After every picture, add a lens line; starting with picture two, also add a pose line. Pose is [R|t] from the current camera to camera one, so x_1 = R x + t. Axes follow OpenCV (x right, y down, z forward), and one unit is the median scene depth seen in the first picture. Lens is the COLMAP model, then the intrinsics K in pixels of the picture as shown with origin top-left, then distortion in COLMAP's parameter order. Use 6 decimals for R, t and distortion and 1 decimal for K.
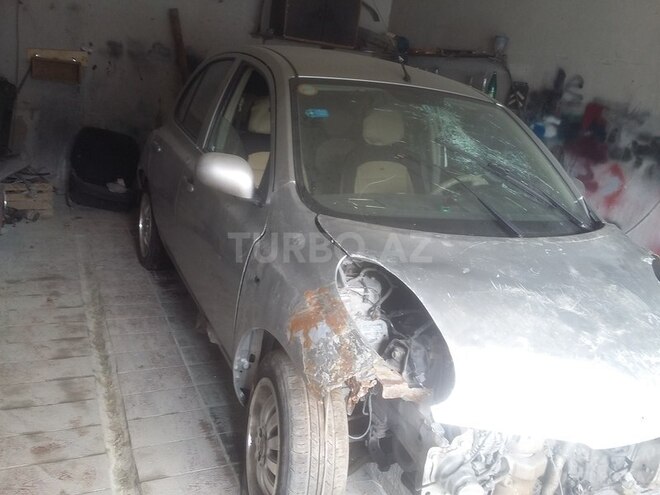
lens RADIAL K [[595.7, 0, 330.1], [0, 595.7, 247.5], [0, 0, 1]] dist [0.011477, 0.009790]
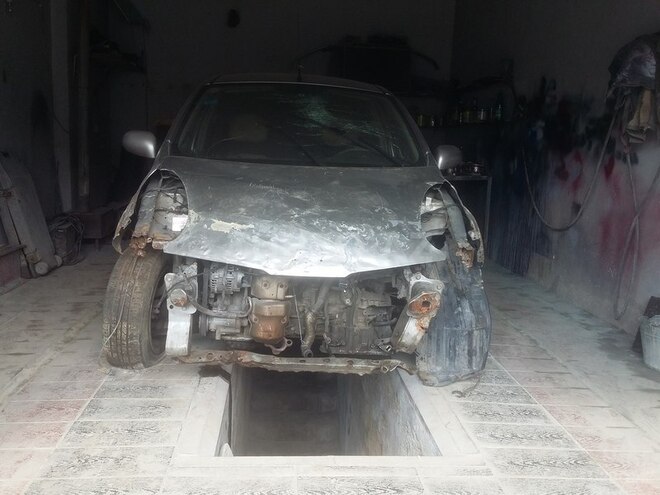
lens RADIAL K [[595.7, 0, 329.9], [0, 595.7, 247.9], [0, 0, 1]] dist [0.011477, 0.009790]
pose [[0.943756, -0.039011, -0.328334, 0.385730], [-0.006363, 0.990688, -0.136001, 0.171378], [0.330582, 0.130441, 0.934720, -0.114491]]
